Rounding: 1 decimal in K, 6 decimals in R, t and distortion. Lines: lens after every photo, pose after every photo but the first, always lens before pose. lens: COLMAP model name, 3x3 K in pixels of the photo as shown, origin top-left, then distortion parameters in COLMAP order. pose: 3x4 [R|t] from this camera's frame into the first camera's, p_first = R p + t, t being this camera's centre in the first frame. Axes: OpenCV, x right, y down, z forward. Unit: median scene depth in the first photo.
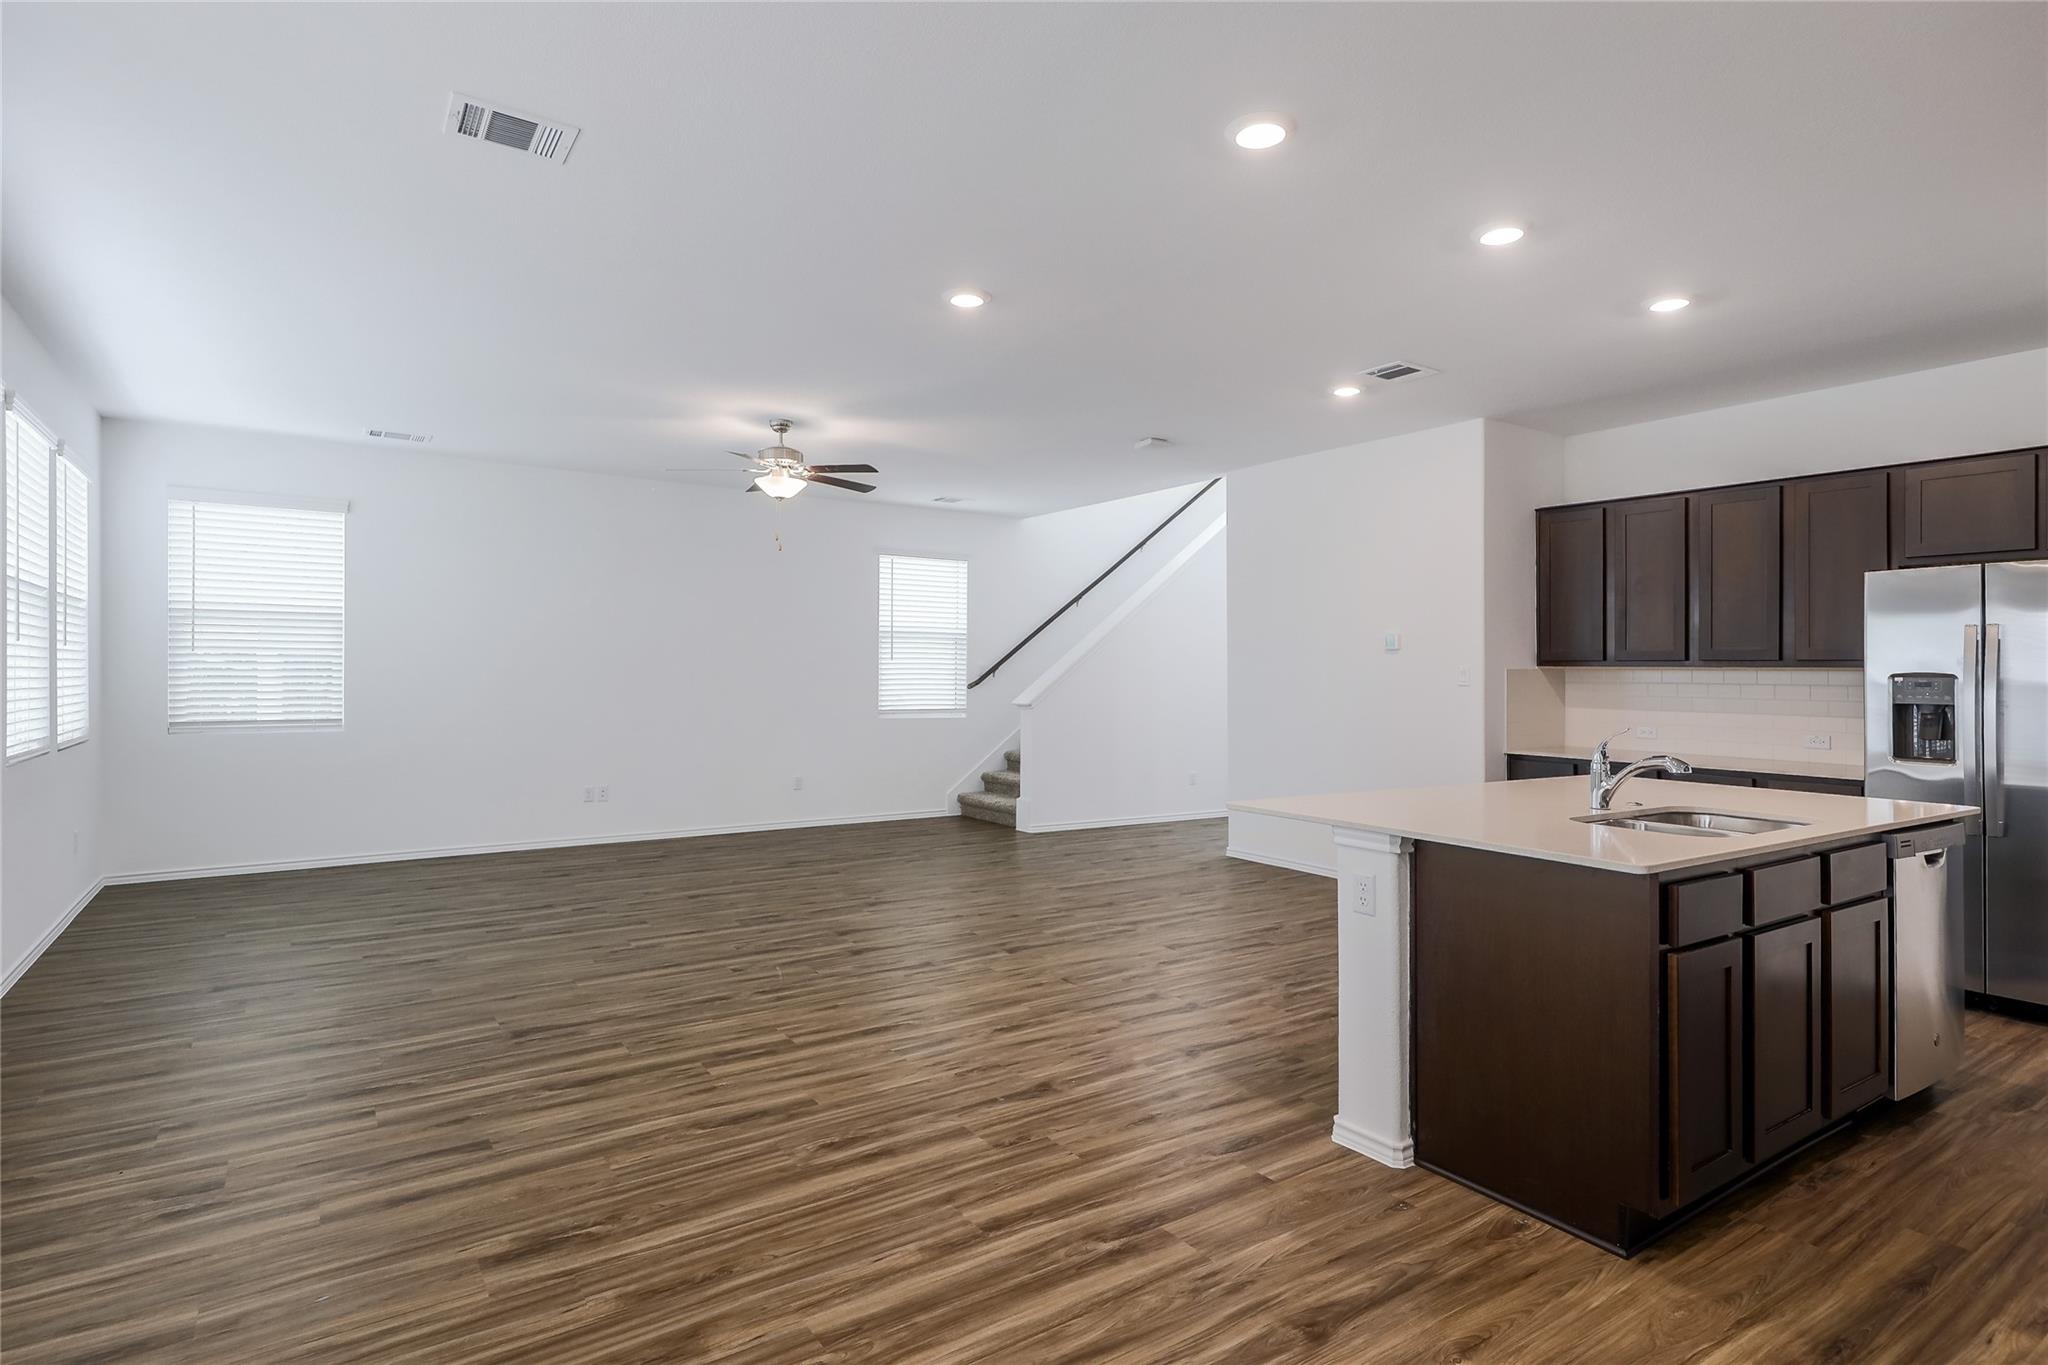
lens RADIAL K [[1090.9, 0, 1040.6], [0, 1090.9, 669.2], [0, 0, 1]] dist [0.023289, -0.005943]
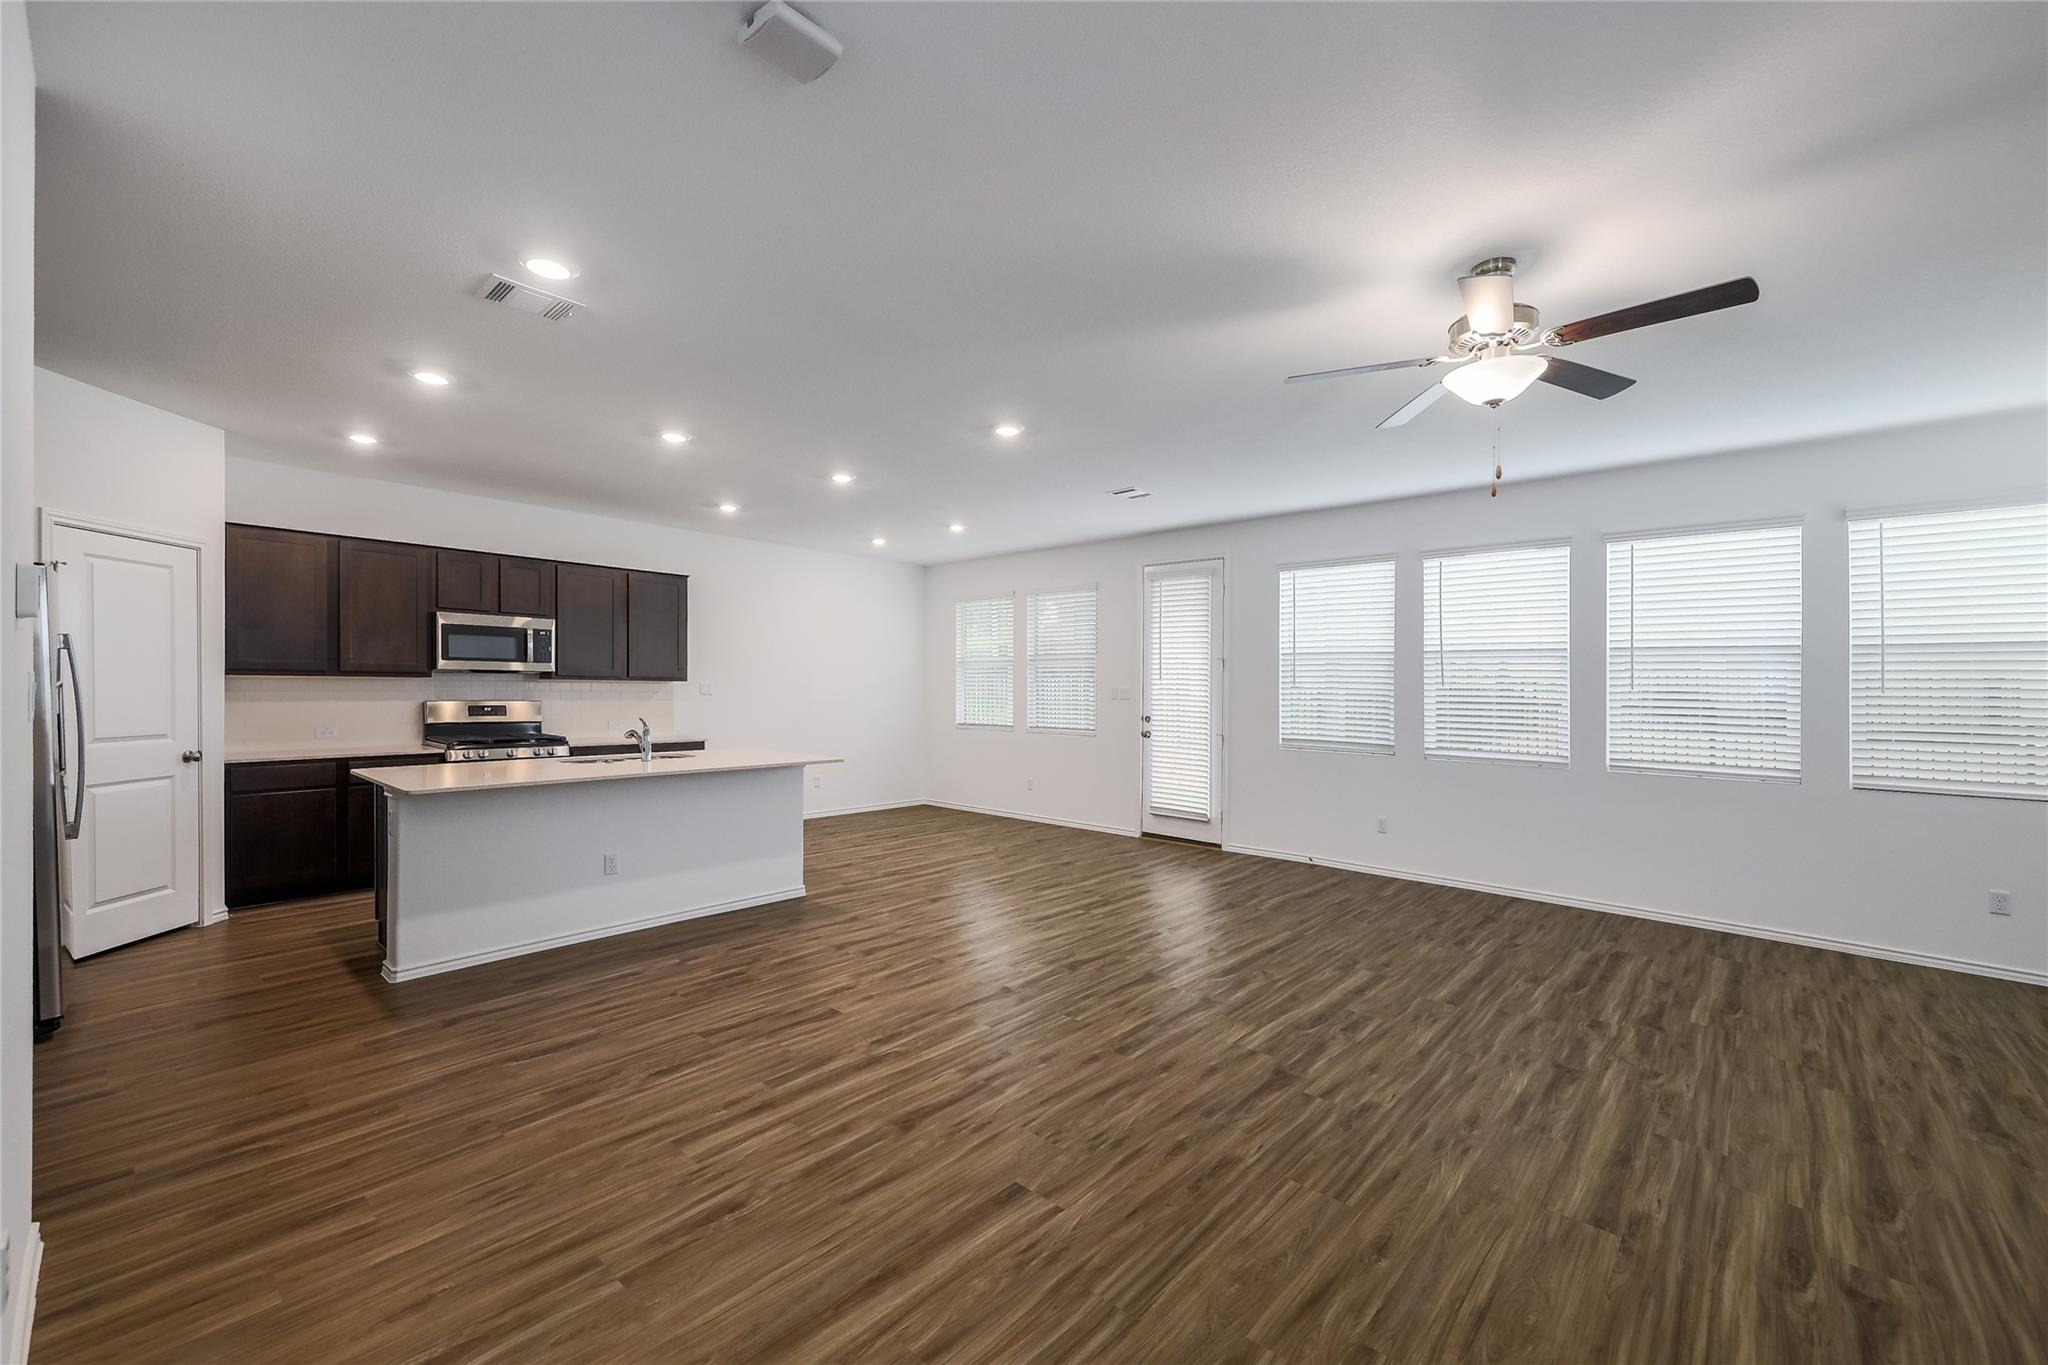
lens RADIAL K [[813.1, 0, 1024.9], [0, 813.1, 675.9], [0, 0, 1]] dist [0.021586, -0.001217]
pose [[-0.975307, -0.026244, -0.219289, 0.132588], [-0.022185, 0.999534, -0.020954, -0.004438], [0.219737, -0.015571, -0.975435, 1.856005]]
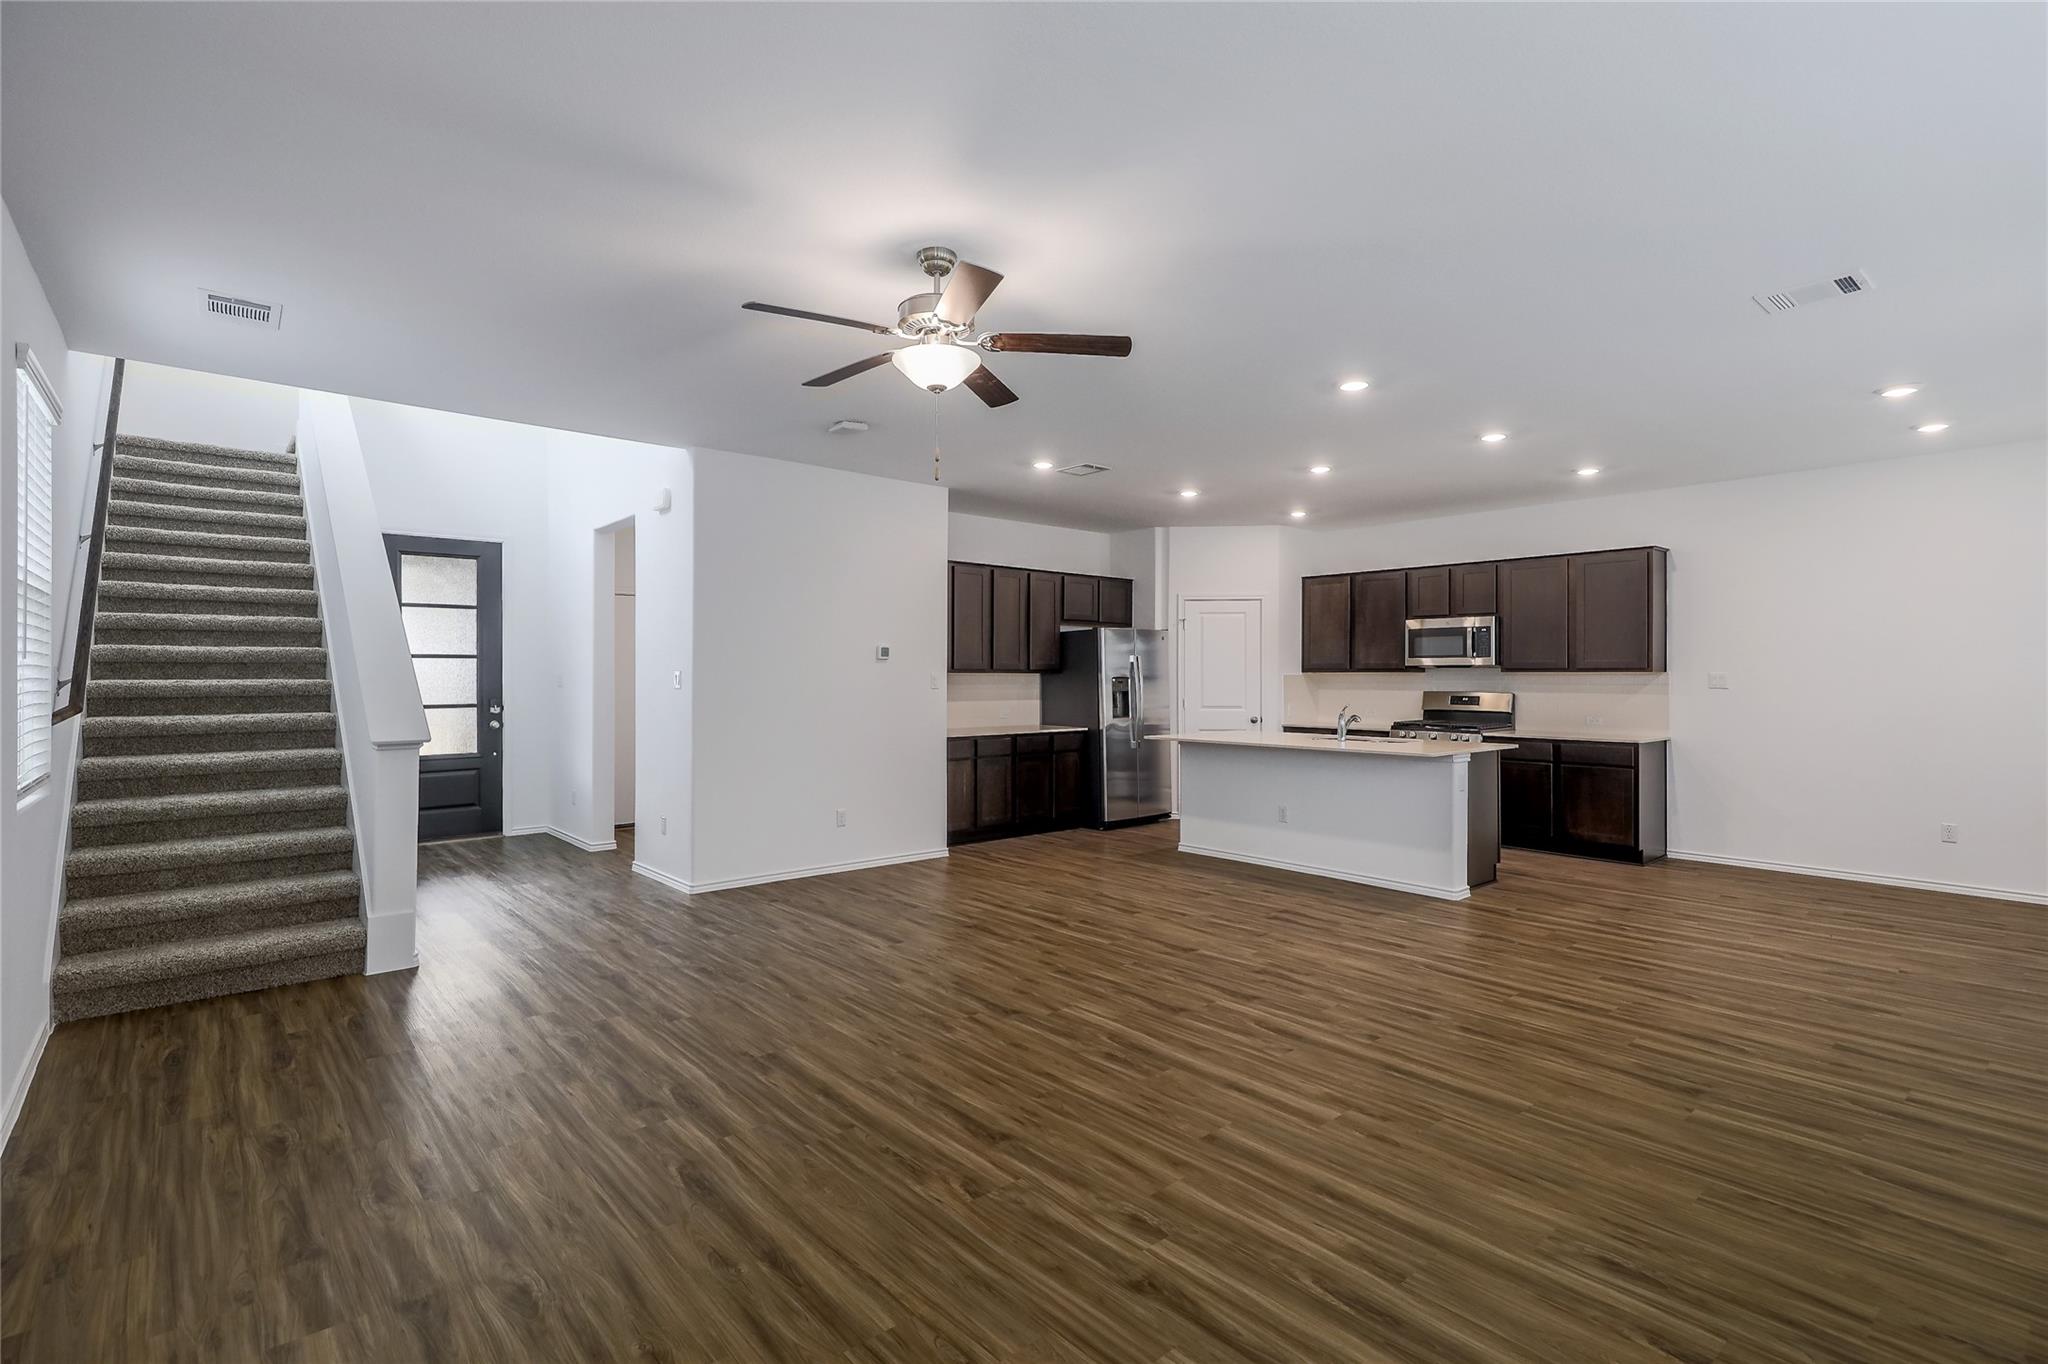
lens RADIAL K [[957.2, 0, 1007.0], [0, 957.2, 680.3], [0, 0, 1]] dist [0.003992, -0.005780]
pose [[-0.099624, -0.016040, 0.994896, -1.007828], [-0.005478, 0.999864, 0.015572, -0.017630], [-0.995010, -0.003898, -0.099699, 1.378262]]
